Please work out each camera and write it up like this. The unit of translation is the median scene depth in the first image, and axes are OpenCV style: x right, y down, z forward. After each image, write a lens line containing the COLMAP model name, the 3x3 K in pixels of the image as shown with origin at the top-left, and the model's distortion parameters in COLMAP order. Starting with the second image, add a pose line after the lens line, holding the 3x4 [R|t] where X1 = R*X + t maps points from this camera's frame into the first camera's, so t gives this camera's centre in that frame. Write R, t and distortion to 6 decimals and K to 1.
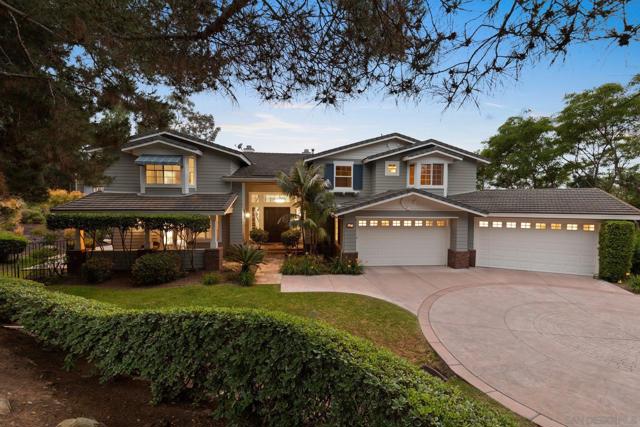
lens RADIAL K [[281.9, 0, 320.1], [0, 281.9, 217.7], [0, 0, 1]] dist [0.003848, 0.000032]
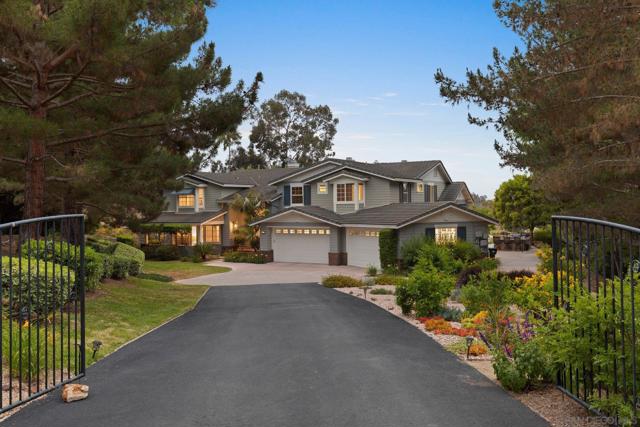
lens RADIAL K [[575.9, 0, 318.7], [0, 575.9, 215.5], [0, 0, 1]] dist [-0.016927, 0.003322]
pose [[0.799147, -0.007550, -0.601088, 2.026336], [-0.011537, 0.999544, -0.027894, 0.018626], [0.601025, 0.029226, 0.798696, -1.179973]]
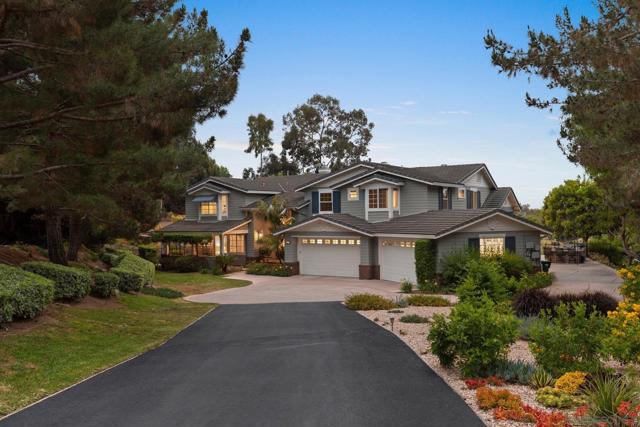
lens RADIAL K [[575.9, 0, 314.2], [0, 575.9, 227.7], [0, 0, 1]] dist [-0.016927, 0.003322]
pose [[0.752249, -0.004290, -0.658865, 1.907693], [-0.013703, 0.999661, -0.022155, 0.015341], [0.658737, 0.025694, 0.751935, -0.959993]]
